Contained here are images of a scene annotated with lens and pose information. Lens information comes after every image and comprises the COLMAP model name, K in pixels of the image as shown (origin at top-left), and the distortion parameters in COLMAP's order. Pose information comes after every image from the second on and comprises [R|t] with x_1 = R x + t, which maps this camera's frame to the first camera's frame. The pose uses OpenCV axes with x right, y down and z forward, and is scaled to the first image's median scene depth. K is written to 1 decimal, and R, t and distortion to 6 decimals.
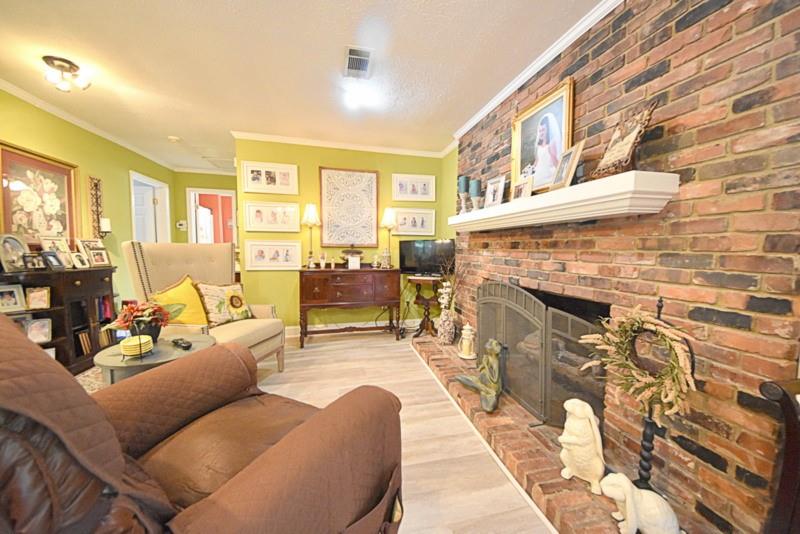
lens RADIAL K [[282.8, 0, 405.5], [0, 282.8, 266.1], [0, 0, 1]] dist [0.034606, -0.022788]
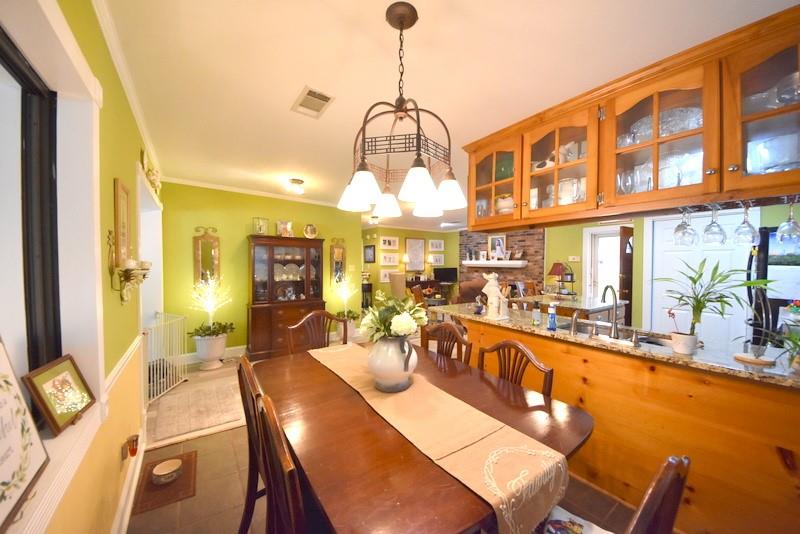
lens RADIAL K [[282.8, 0, 405.5], [0, 282.8, 266.1], [0, 0, 1]] dist [0.034606, -0.022788]
pose [[0.923408, -0.012938, 0.383601, -1.897691], [0.030271, 0.998774, -0.039181, -0.036949], [-0.382624, 0.047792, 0.922667, -1.803731]]
